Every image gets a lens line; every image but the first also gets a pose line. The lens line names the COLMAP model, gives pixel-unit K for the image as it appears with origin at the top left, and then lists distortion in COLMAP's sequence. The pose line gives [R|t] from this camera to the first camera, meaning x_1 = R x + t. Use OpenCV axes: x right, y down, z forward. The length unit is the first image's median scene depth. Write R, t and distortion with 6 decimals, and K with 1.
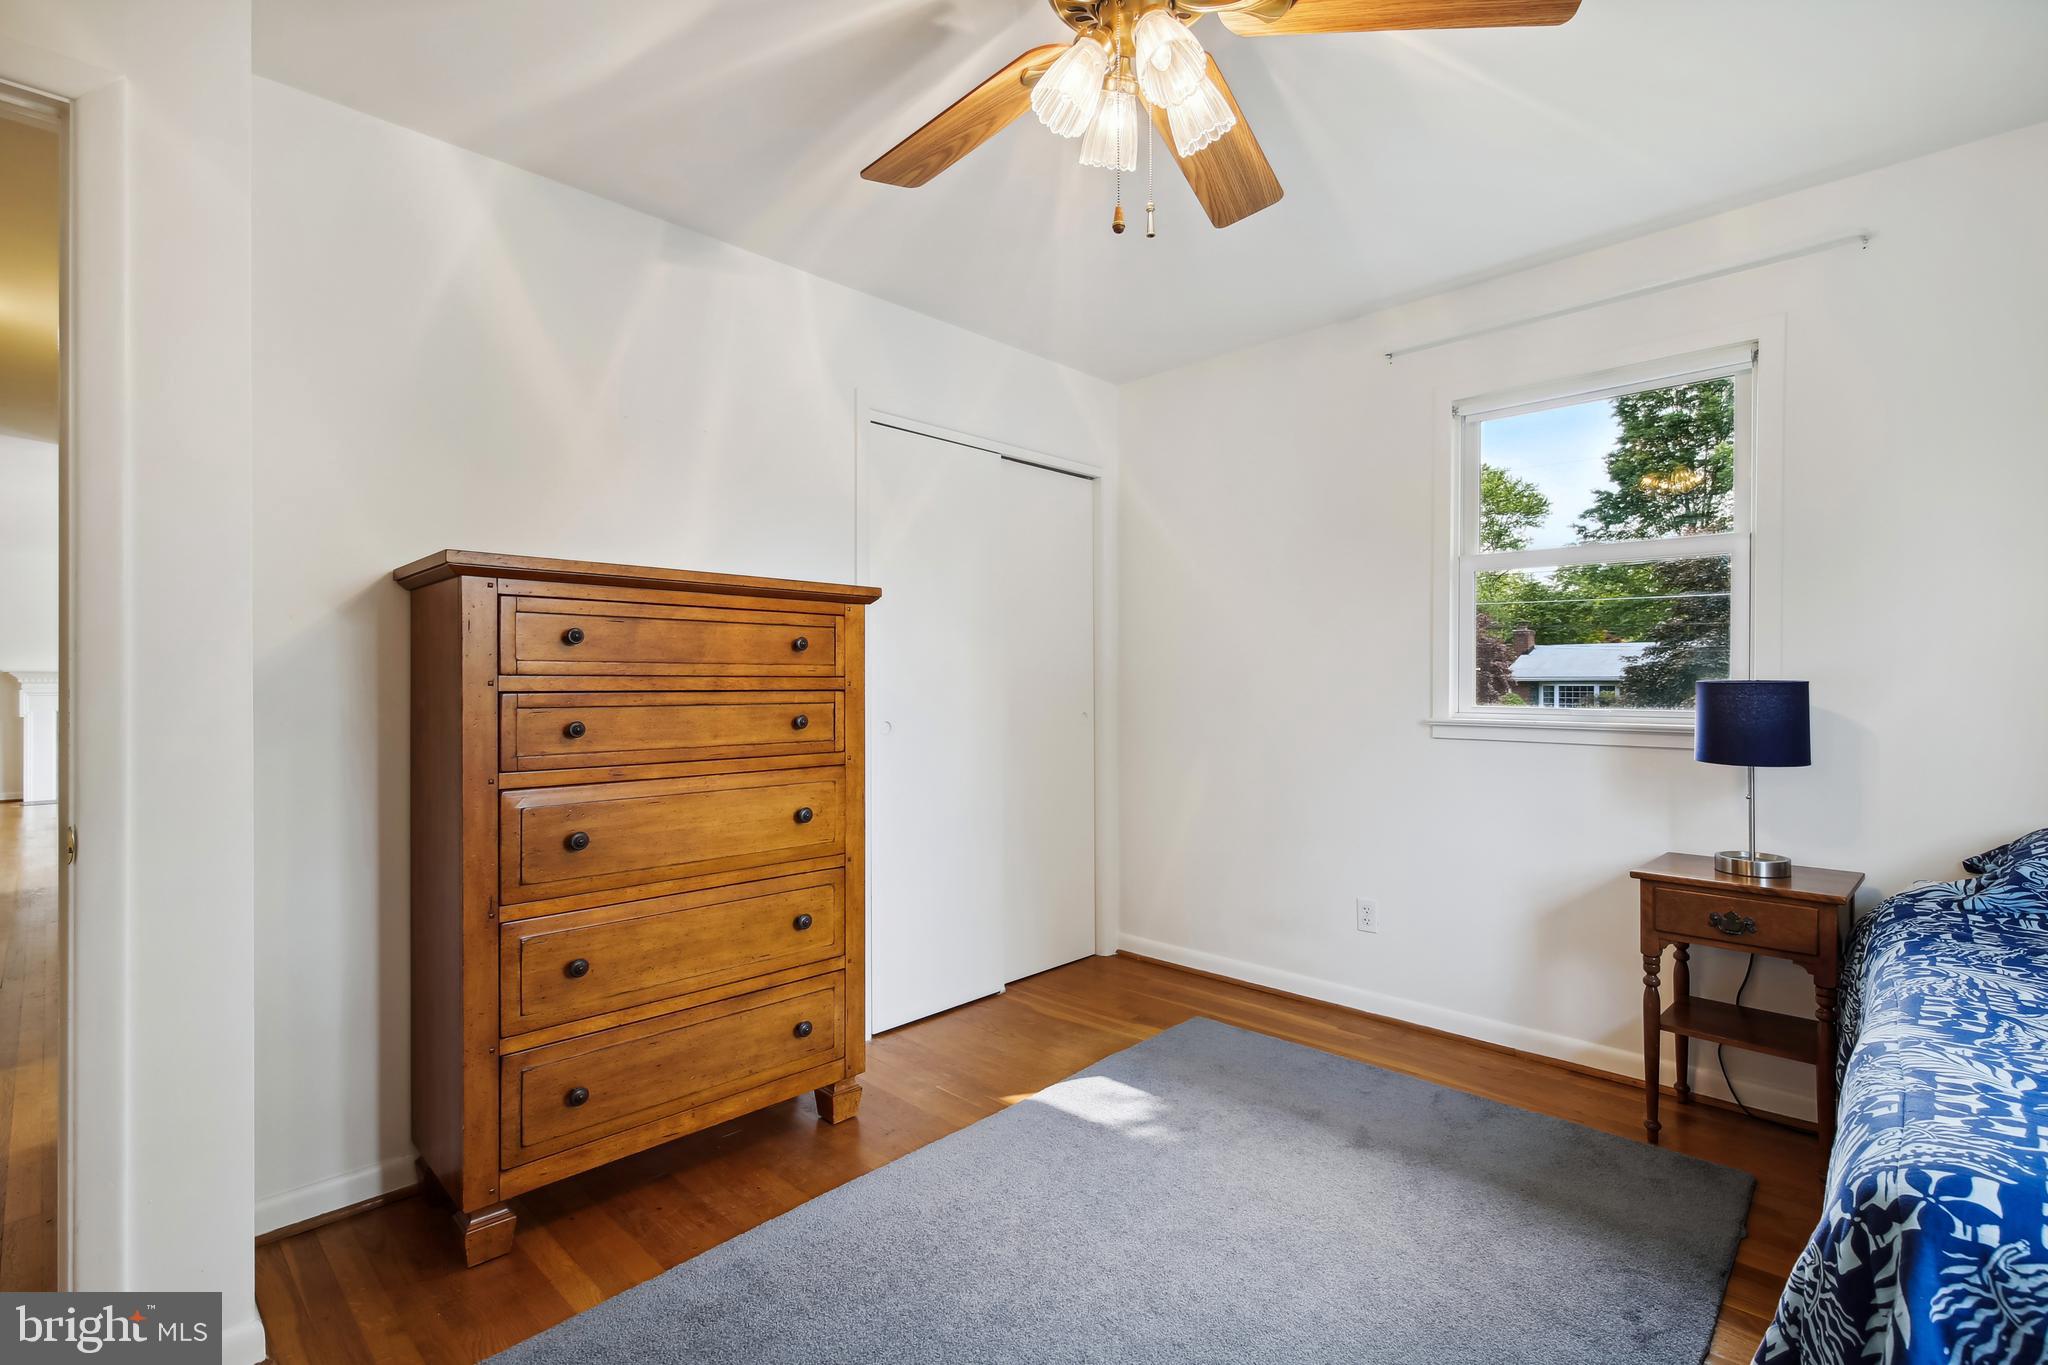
lens RADIAL K [[938.2, 0, 1033.6], [0, 938.2, 670.3], [0, 0, 1]] dist [0.001673, 0.000363]
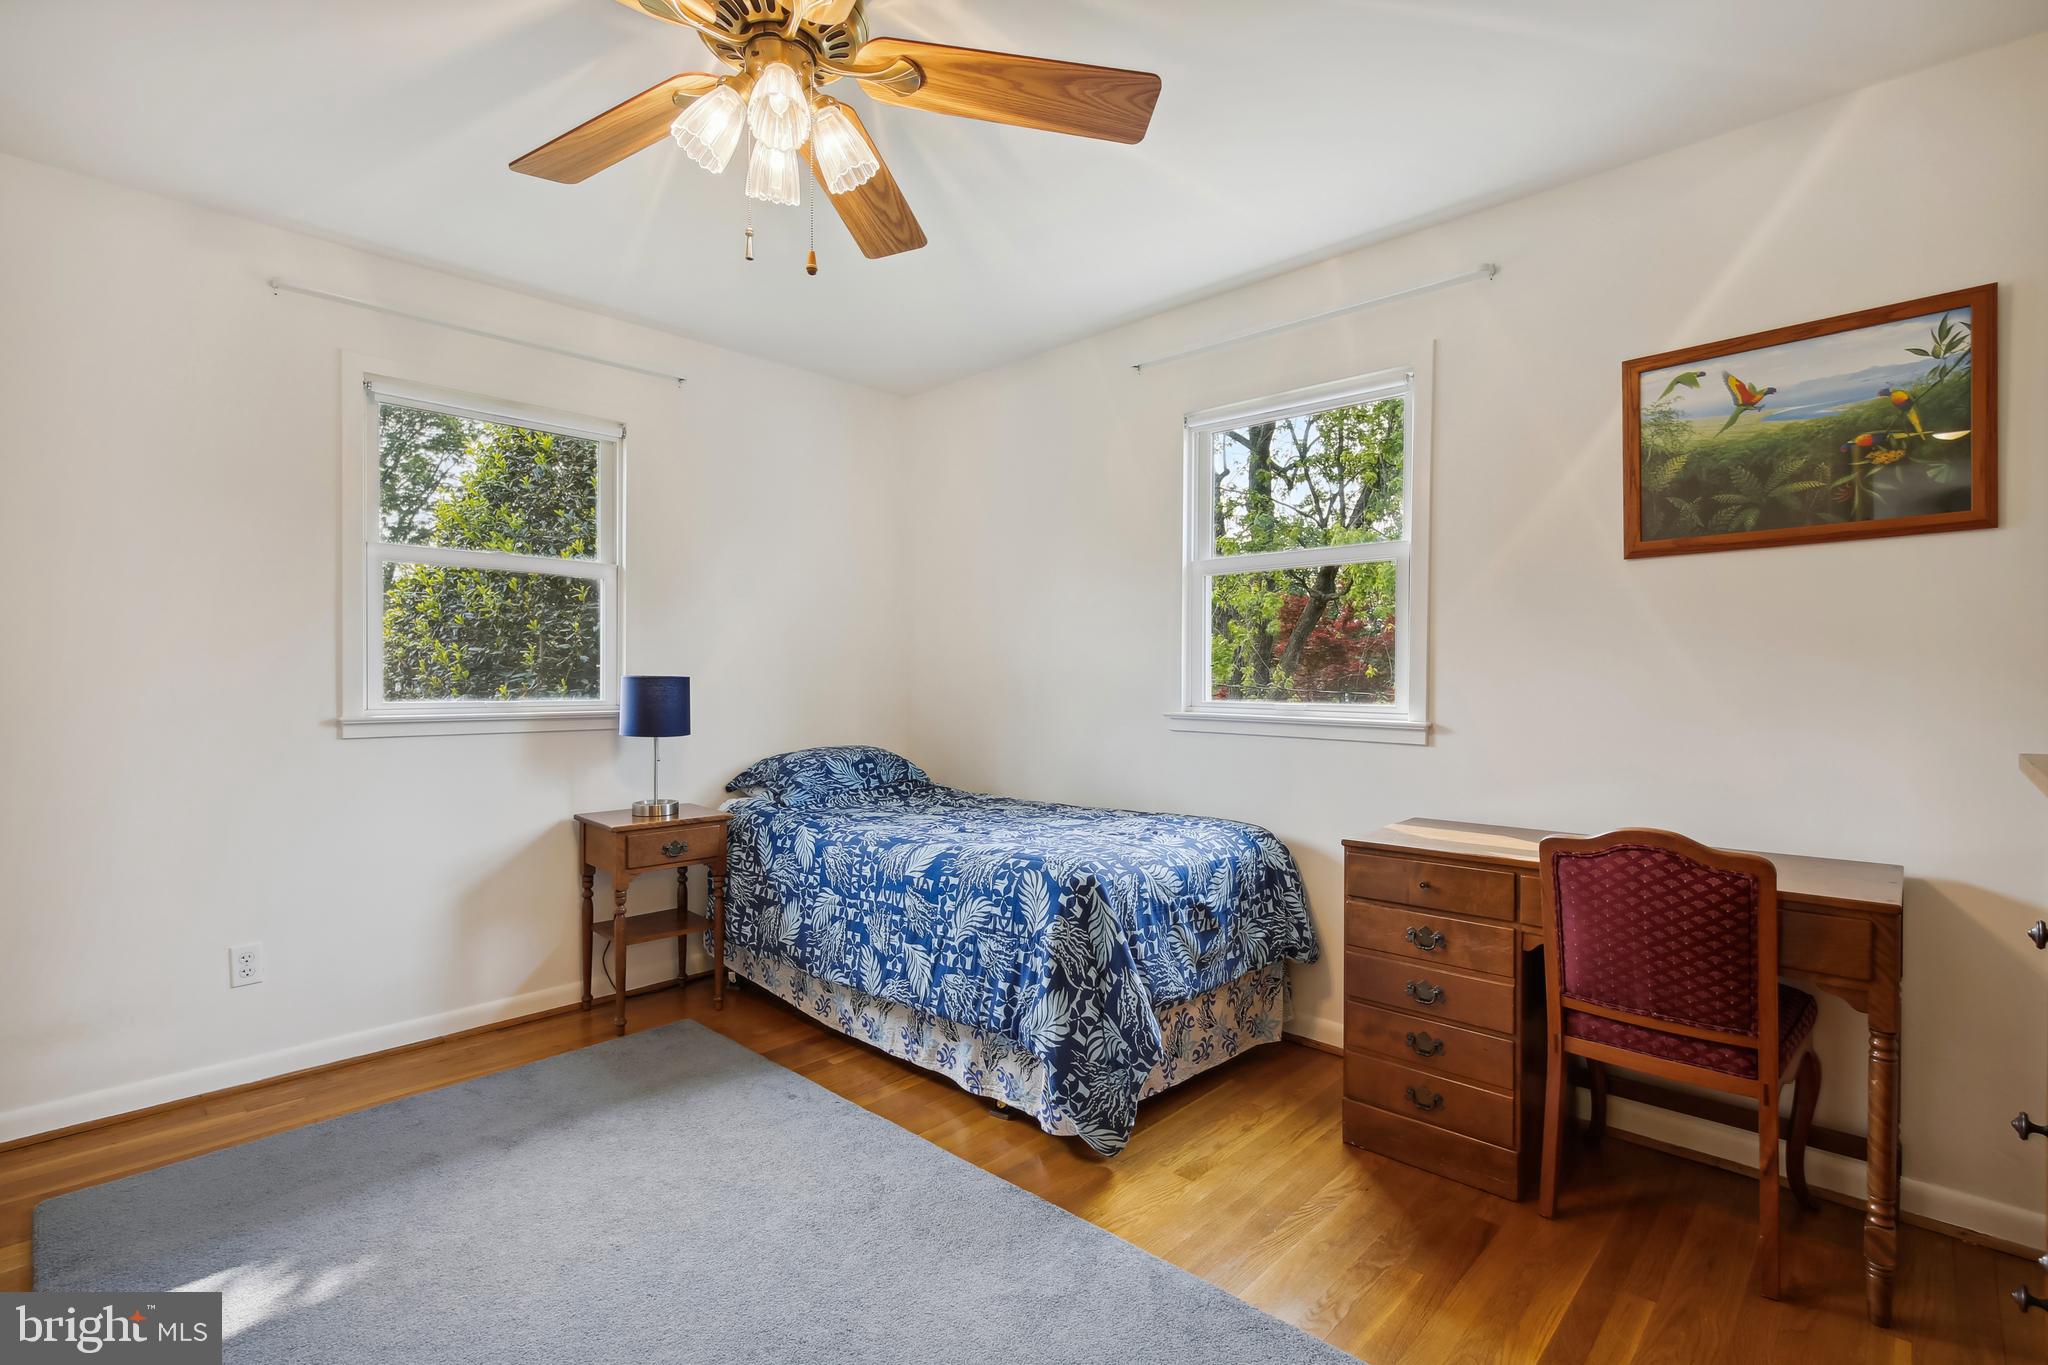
lens RADIAL K [[938.2, 0, 1033.6], [0, 938.2, 670.3], [0, 0, 1]] dist [0.001673, 0.000363]
pose [[0.002201, 0.005921, 0.999980, -0.578910], [-0.010588, 0.999927, -0.005898, 0.005842], [-0.999942, -0.010575, 0.002263, 0.410482]]
